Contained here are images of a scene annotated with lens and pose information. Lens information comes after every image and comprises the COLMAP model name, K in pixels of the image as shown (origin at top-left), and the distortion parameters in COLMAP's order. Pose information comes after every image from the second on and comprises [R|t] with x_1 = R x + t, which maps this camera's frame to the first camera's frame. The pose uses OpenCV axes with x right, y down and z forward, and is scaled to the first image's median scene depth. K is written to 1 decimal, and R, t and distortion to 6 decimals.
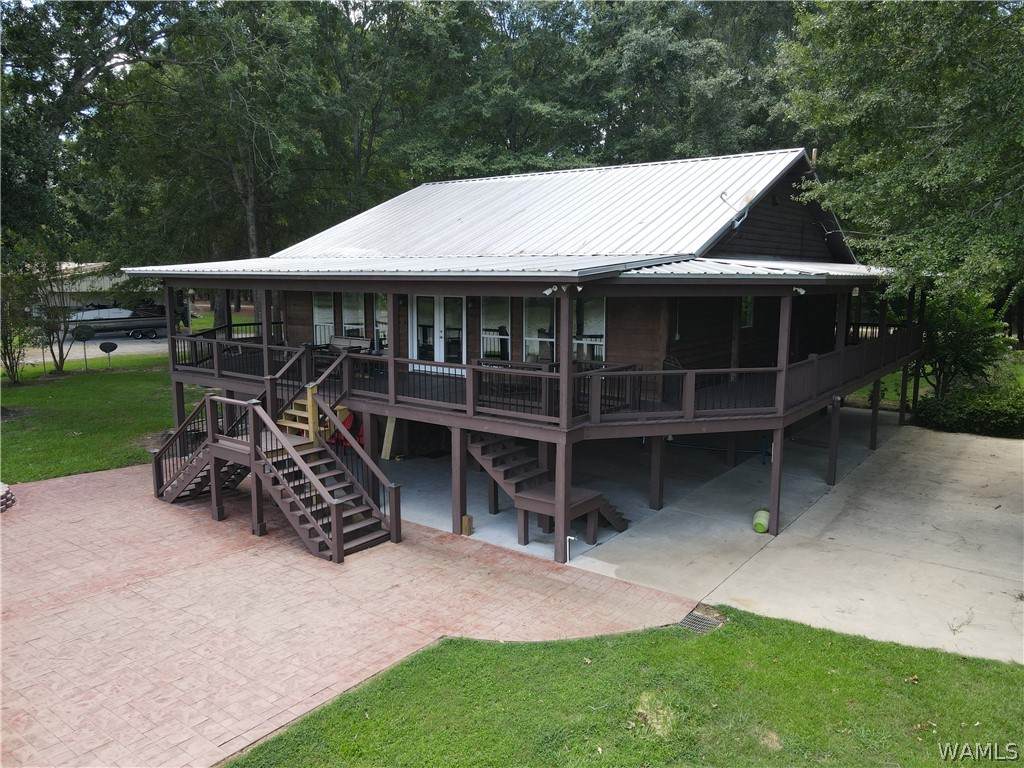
lens RADIAL K [[760.1, 0, 512.0], [0, 760.1, 384.0], [0, 0, 1]] dist [-0.002539, 0.001299]
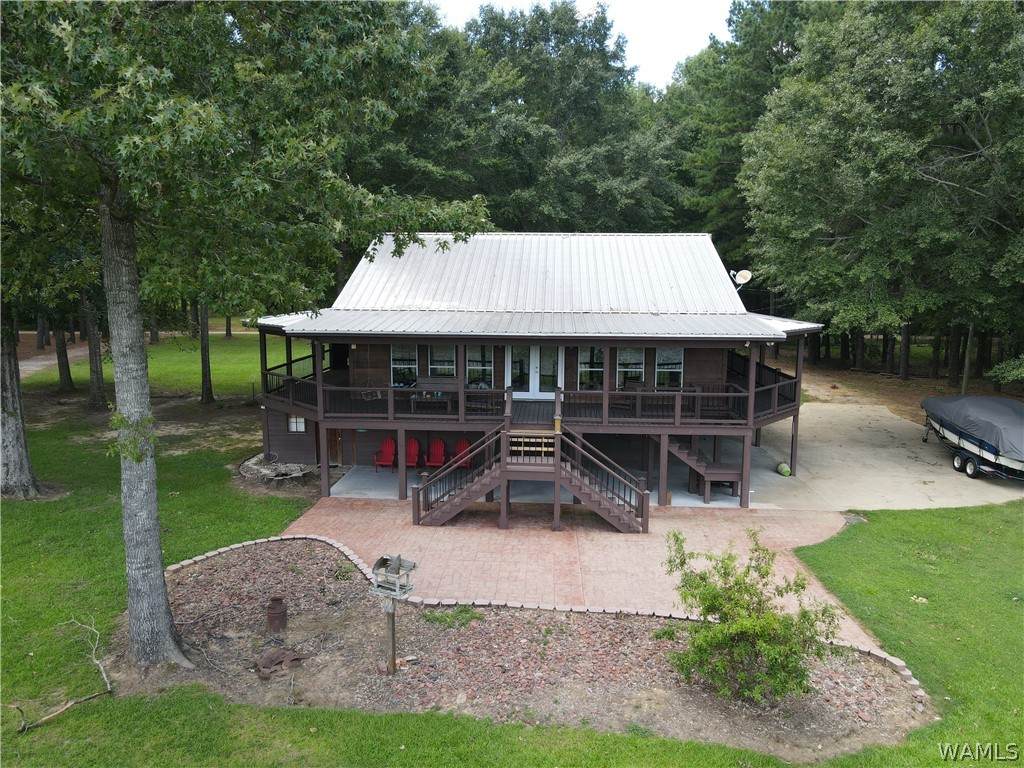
lens RADIAL K [[760.1, 0, 512.0], [0, 760.1, 384.0], [0, 0, 1]] dist [-0.002539, 0.001299]
pose [[0.832403, -0.078168, 0.548630, -1.148076], [0.077466, 0.996695, 0.024473, -0.103149], [-0.548730, 0.022129, 0.835707, -0.091915]]
